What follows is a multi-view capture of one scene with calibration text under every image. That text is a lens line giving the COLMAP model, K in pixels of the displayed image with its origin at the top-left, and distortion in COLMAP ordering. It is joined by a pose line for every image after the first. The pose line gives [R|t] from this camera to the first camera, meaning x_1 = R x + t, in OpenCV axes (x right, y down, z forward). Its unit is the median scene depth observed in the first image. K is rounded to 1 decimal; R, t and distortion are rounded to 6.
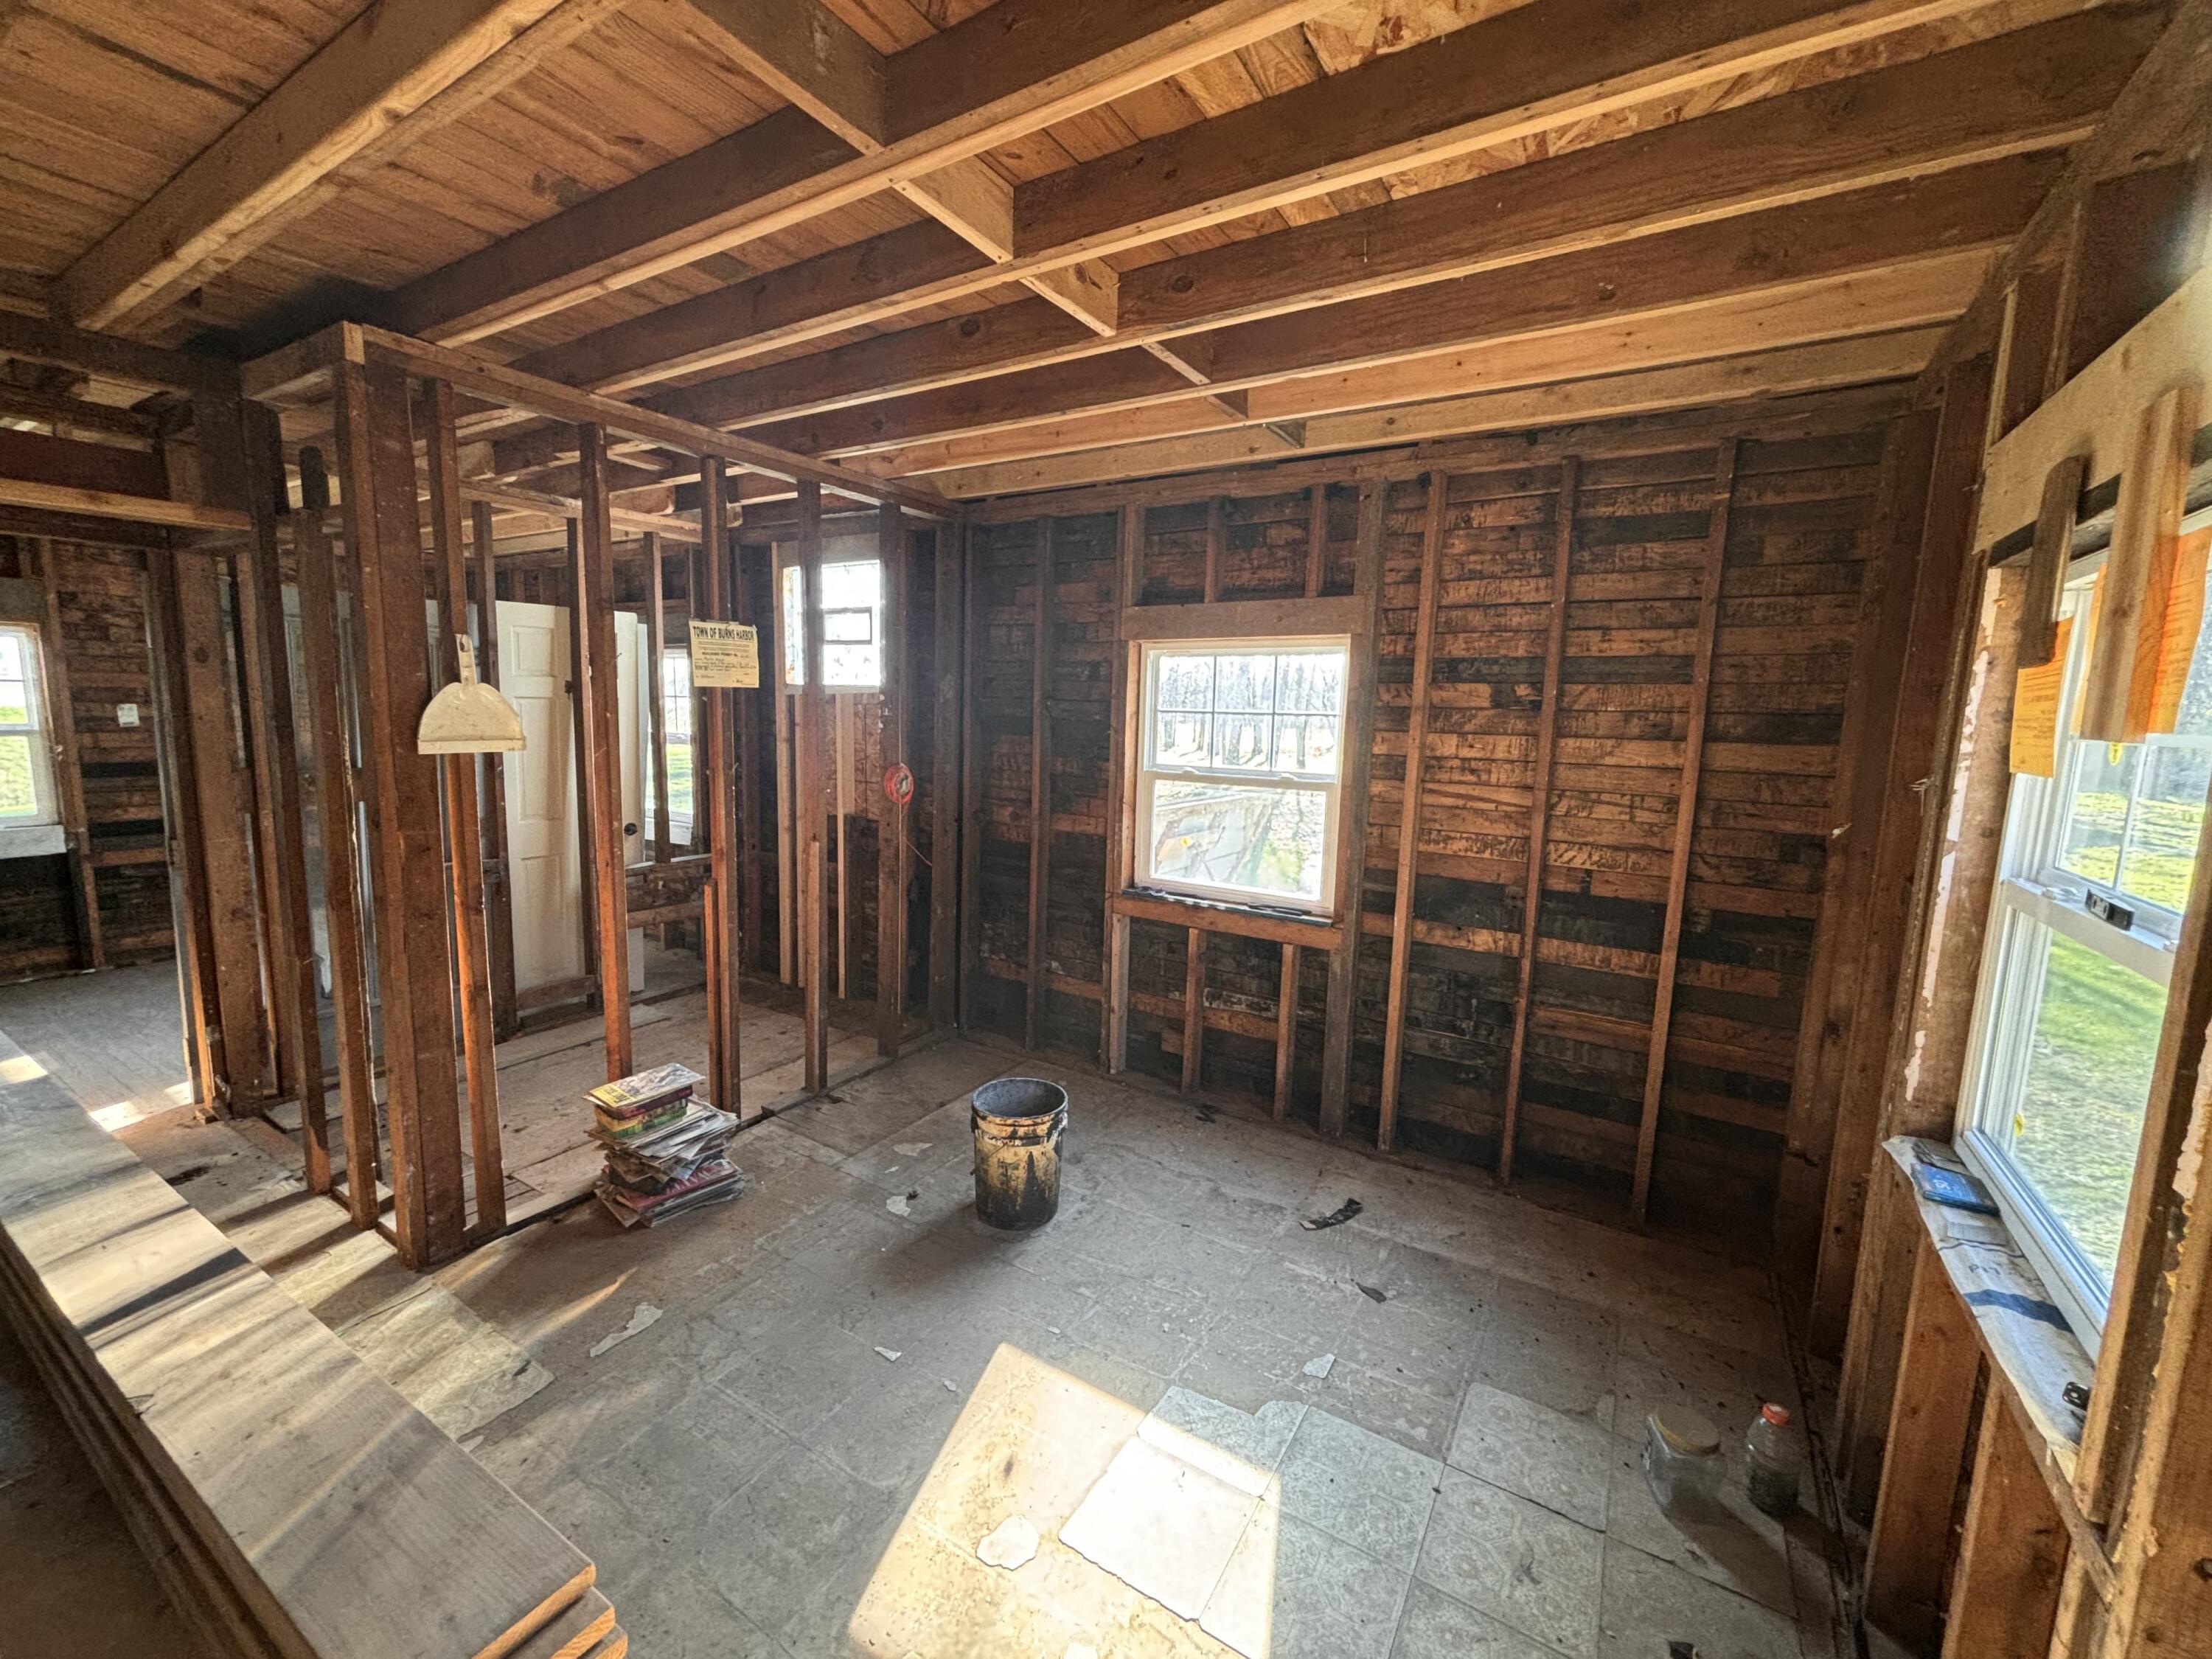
lens RADIAL K [[896.9, 0, 1106.0], [0, 896.9, 829.5], [0, 0, 1]] dist [-0.001951, -0.000473]
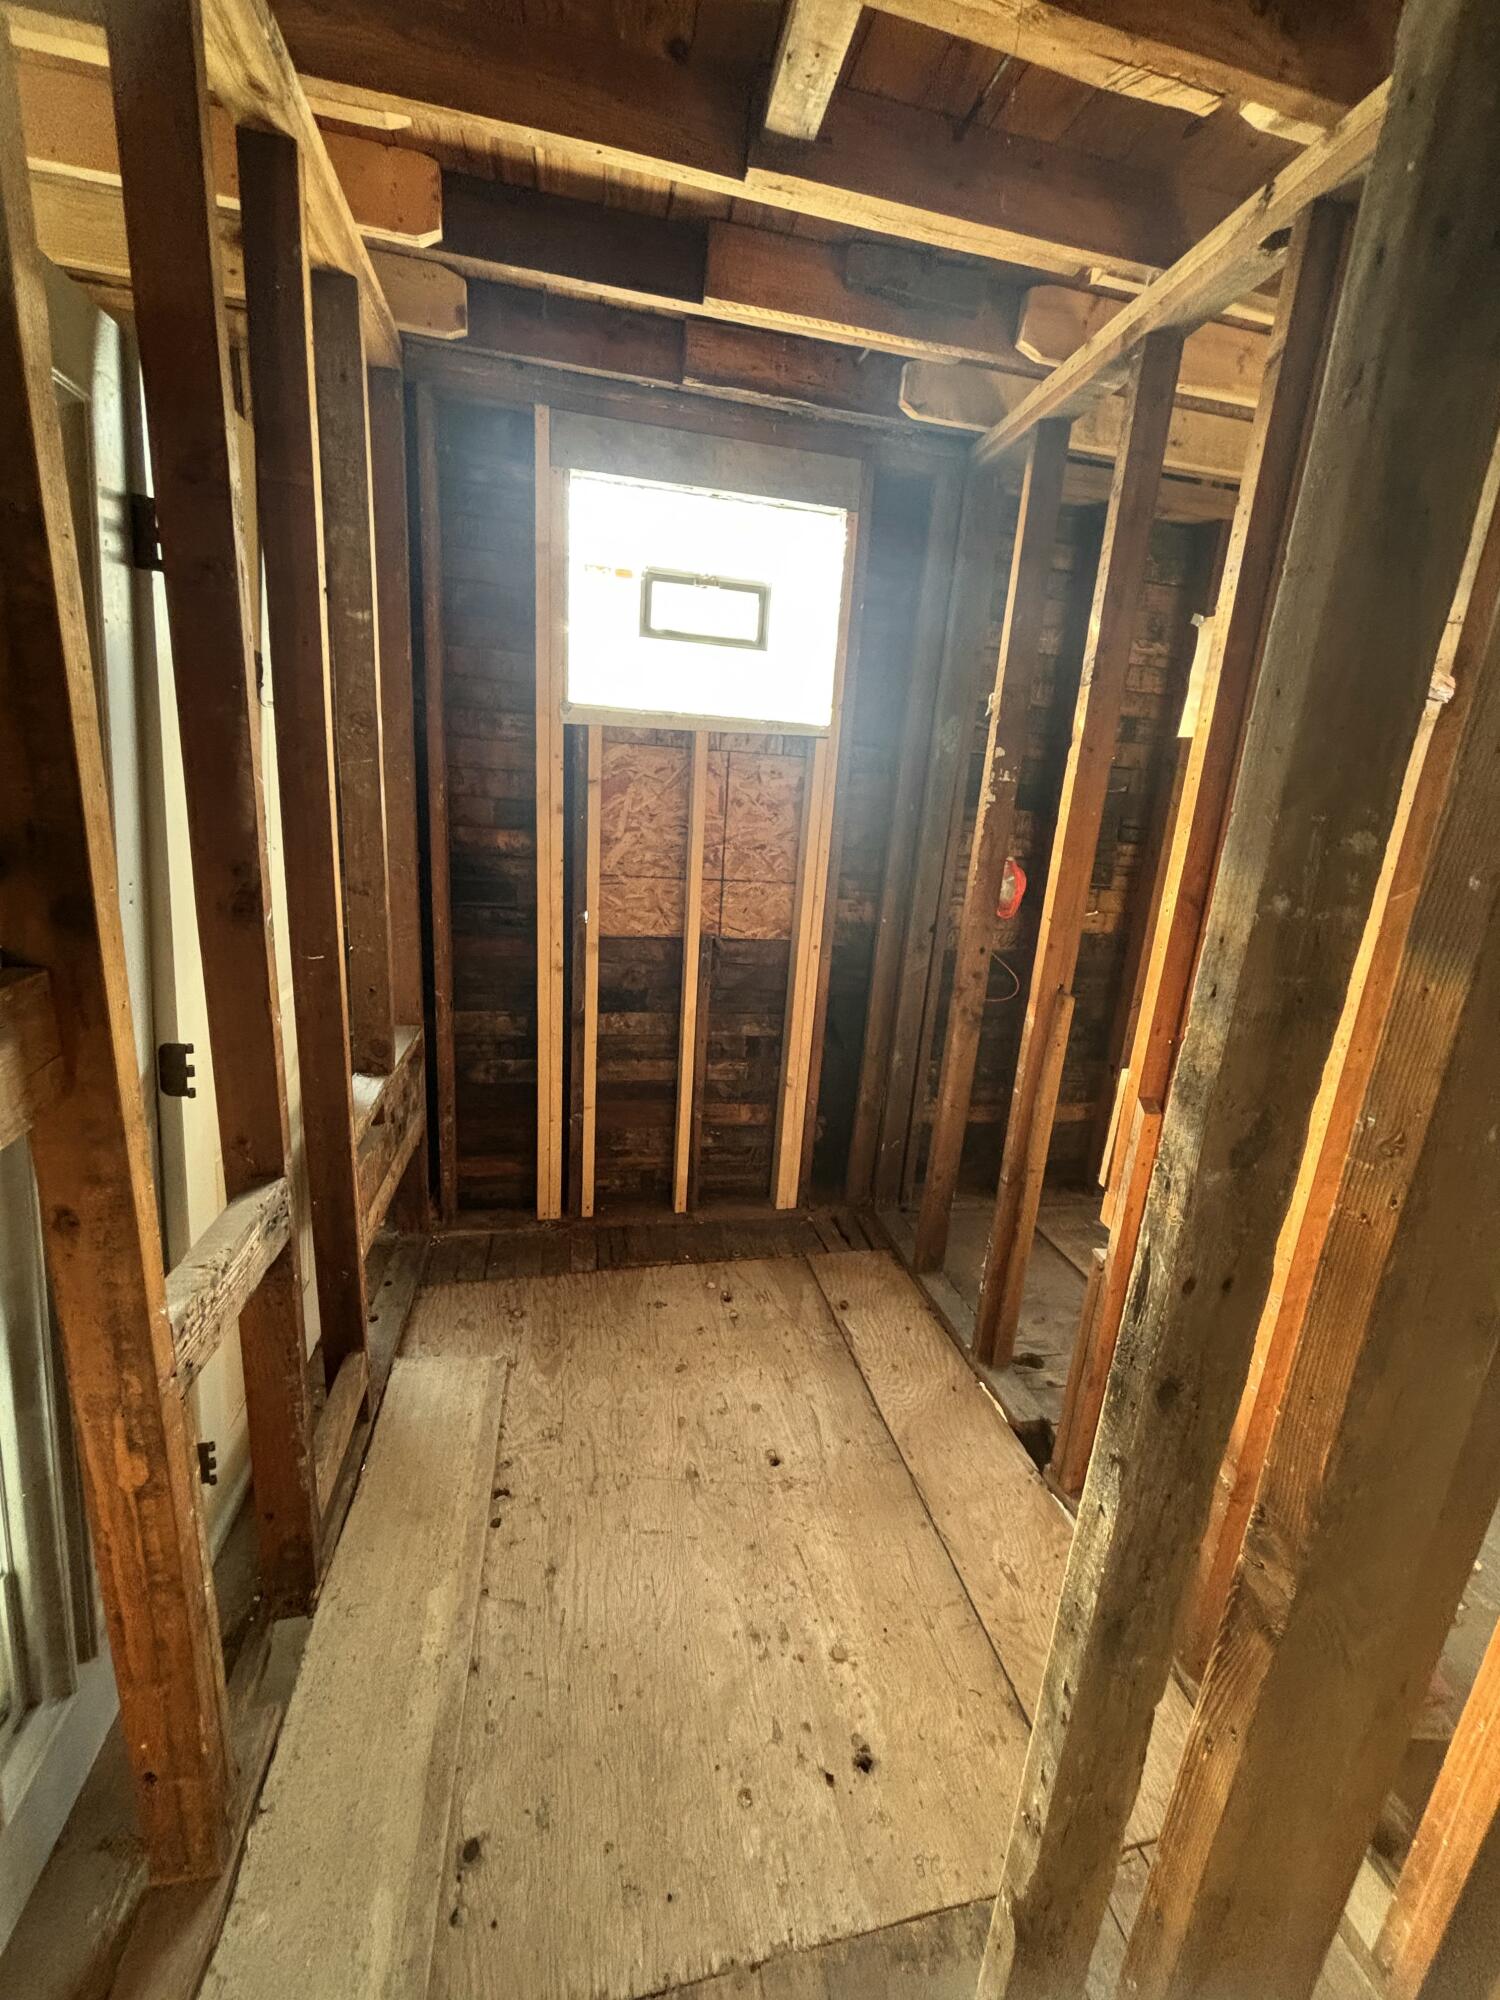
lens RADIAL K [[810.9, 0, 750.0], [0, 810.9, 1000.0], [0, 0, 1]] dist [-0.001951, -0.000473]
pose [[0.721948, -0.156073, 0.674116, -0.643077], [0.042160, 0.982342, 0.182282, -0.071389], [-0.690662, -0.103178, 0.715780, 0.560974]]
